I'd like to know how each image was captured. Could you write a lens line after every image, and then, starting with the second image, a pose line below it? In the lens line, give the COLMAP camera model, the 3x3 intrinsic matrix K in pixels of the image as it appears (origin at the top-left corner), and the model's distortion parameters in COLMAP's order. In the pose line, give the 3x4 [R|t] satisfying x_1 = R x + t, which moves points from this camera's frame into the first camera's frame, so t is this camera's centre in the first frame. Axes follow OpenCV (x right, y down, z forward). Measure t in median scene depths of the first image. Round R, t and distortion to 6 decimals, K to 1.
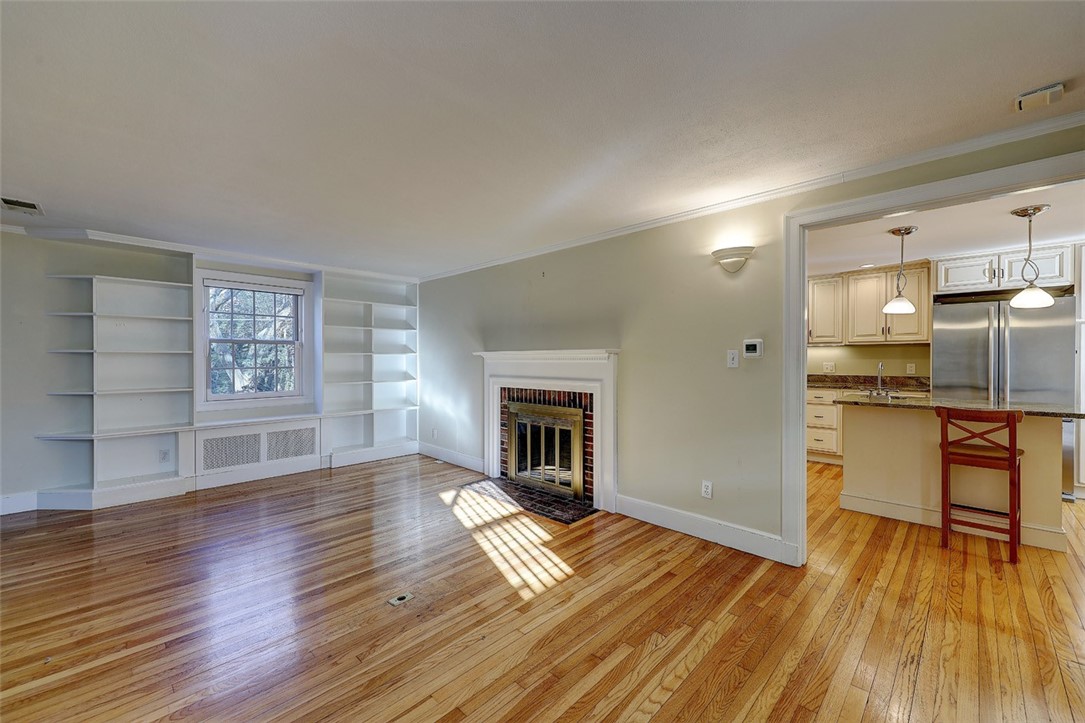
lens RADIAL K [[430.3, 0, 542.5], [0, 430.3, 361.5], [0, 0, 1]] dist [0.000243, -0.000081]
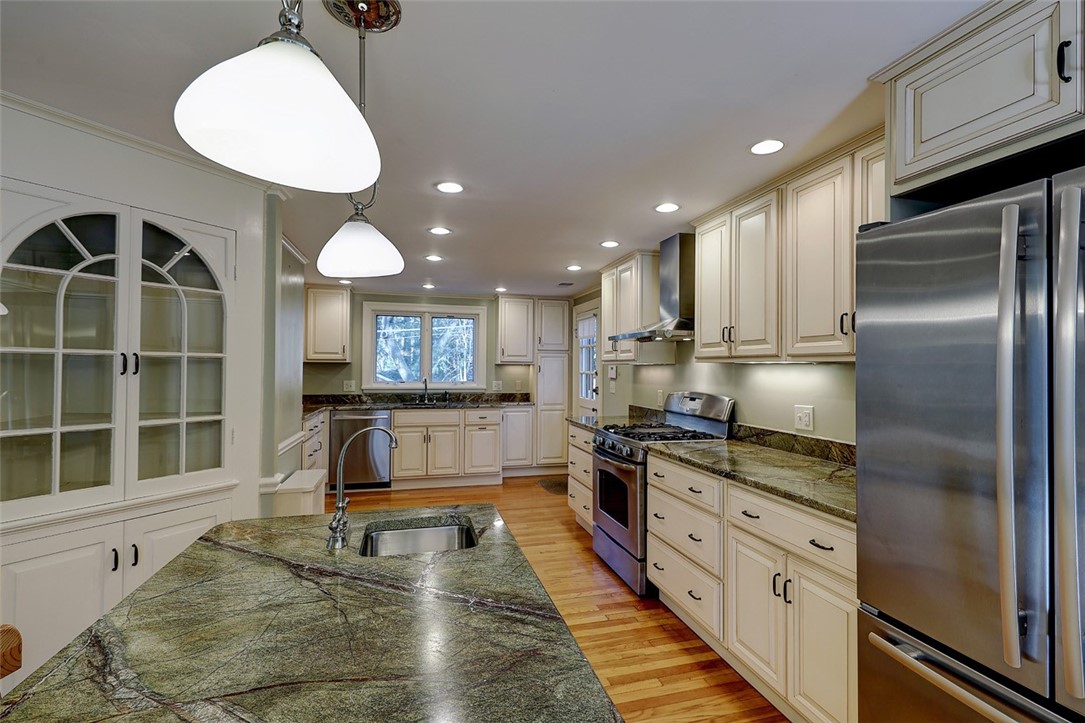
lens RADIAL K [[500.6, 0, 546.7], [0, 500.6, 361.3], [0, 0, 1]] dist [0.011464, -0.006106]
pose [[0.860224, 0.002392, -0.509910, 0.946194], [-0.011596, 0.999822, -0.014873, -0.038901], [0.509784, 0.018707, 0.860099, 0.636002]]
